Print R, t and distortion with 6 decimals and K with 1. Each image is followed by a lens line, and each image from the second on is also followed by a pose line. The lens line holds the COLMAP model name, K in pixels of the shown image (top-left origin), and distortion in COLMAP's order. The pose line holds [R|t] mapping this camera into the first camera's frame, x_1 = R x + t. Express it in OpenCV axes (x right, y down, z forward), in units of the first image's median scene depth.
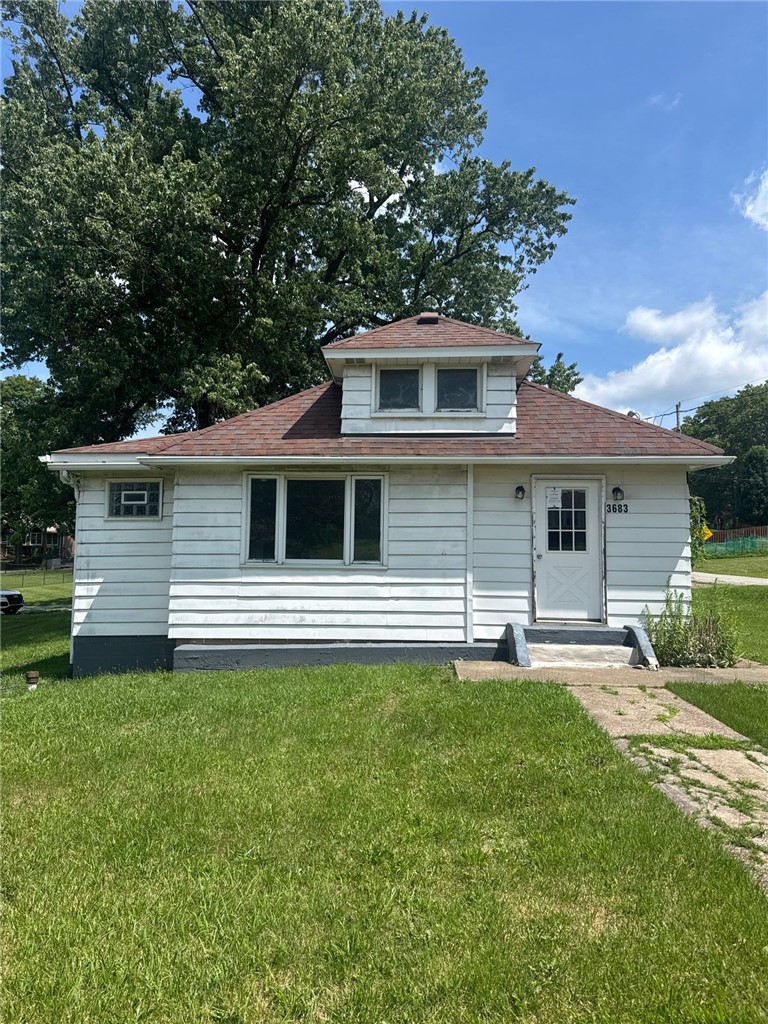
lens RADIAL K [[720.5, 0, 384.0], [0, 720.5, 512.0], [0, 0, 1]] dist [0.089524, -0.106887]
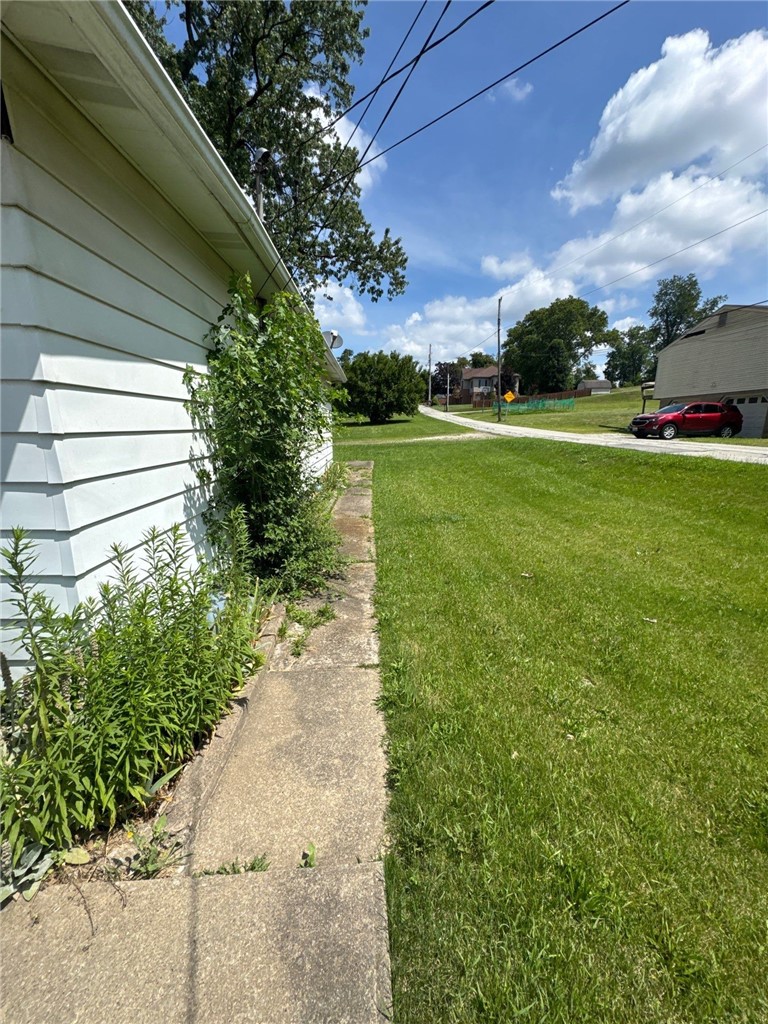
lens RADIAL K [[406.3, 0, 384.0], [0, 406.3, 512.0], [0, 0, 1]] dist [-0.000652, 0.000167]
pose [[0.996480, -0.022741, 0.080689, 0.460428], [-0.002145, 0.955270, 0.295728, 0.037369], [-0.083804, -0.294860, 0.951858, 0.713705]]
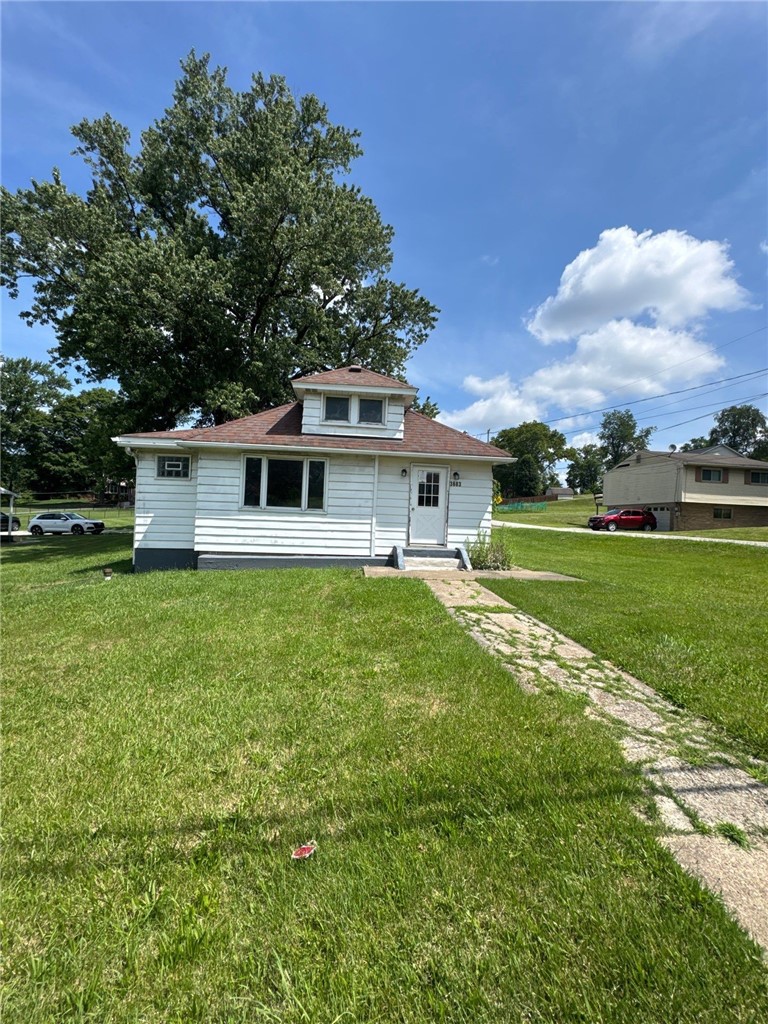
lens RADIAL K [[406.3, 0, 384.0], [0, 406.3, 512.0], [0, 0, 1]] dist [-0.000652, 0.000167]
pose [[0.989607, 0.029266, 0.140791, 0.002638], [-0.039177, 0.996906, 0.068149, 0.002916], [-0.138361, -0.072956, 0.987691, 0.015728]]
